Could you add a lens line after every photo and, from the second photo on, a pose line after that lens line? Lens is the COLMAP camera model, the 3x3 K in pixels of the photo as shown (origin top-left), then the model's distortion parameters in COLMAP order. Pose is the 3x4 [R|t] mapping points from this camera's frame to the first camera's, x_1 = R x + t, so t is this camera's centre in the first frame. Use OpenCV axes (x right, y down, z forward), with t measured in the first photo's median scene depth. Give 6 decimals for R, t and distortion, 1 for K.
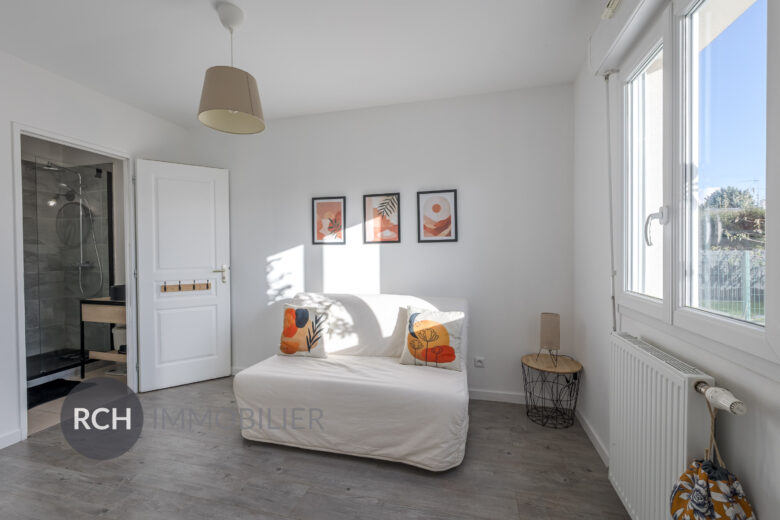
lens RADIAL K [[339.2, 0, 384.4], [0, 339.2, 264.3], [0, 0, 1]] dist [0.000158, -0.000354]
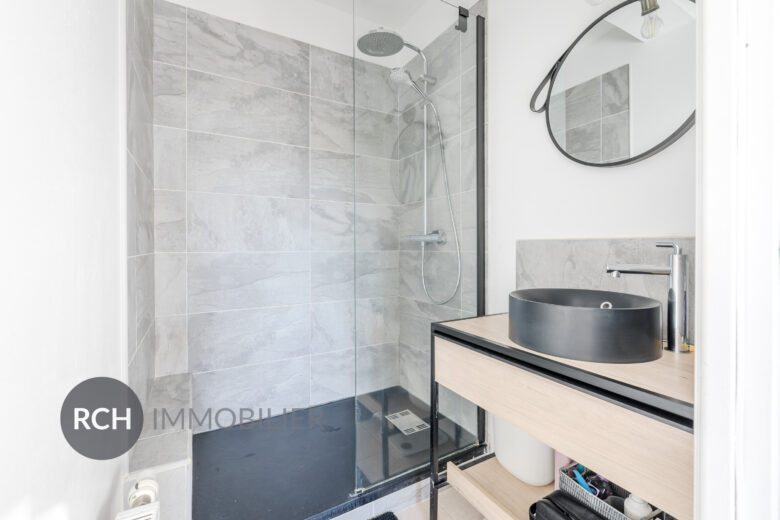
lens RADIAL K [[339.2, 0, 390.3], [0, 339.2, 254.3], [0, 0, 1]] dist [0.000158, -0.000354]
pose [[0.713704, 0.014821, -0.700291, -0.570849], [-0.017181, 0.999846, 0.003651, 0.025638], [0.700237, 0.009426, 0.713848, 0.599064]]
